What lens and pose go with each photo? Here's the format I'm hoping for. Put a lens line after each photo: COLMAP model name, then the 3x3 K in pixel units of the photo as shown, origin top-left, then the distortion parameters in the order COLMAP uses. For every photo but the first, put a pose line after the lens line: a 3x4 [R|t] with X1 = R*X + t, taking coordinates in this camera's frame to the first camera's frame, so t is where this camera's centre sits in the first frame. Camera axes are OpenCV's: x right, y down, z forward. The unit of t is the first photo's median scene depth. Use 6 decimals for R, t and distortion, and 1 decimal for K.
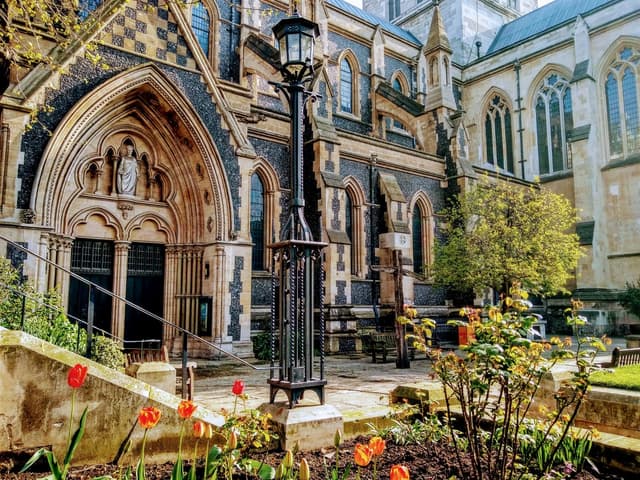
lens RADIAL K [[502.0, 0, 320.0], [0, 502.0, 240.0], [0, 0, 1]] dist [0.004832, -0.004075]
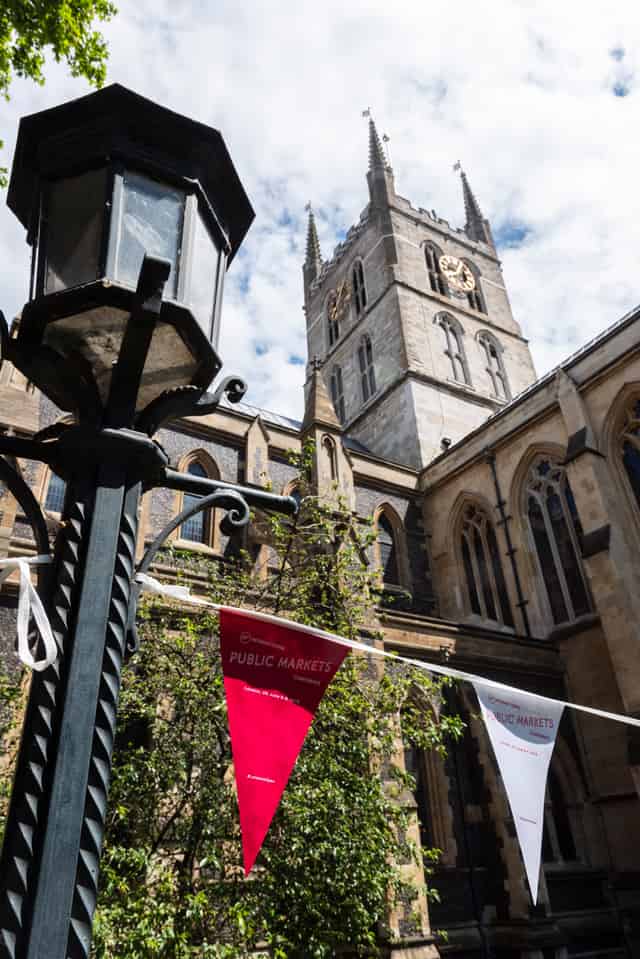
lens RADIAL K [[633.7, 0, 320.0], [0, 633.7, 479.5], [0, 0, 1]] dist [0.004461, 0.000303]
pose [[0.992342, -0.092254, -0.082132, 0.251337], [0.050662, 0.910437, -0.410533, -0.001847], [0.112650, 0.403228, 0.908139, 0.269067]]
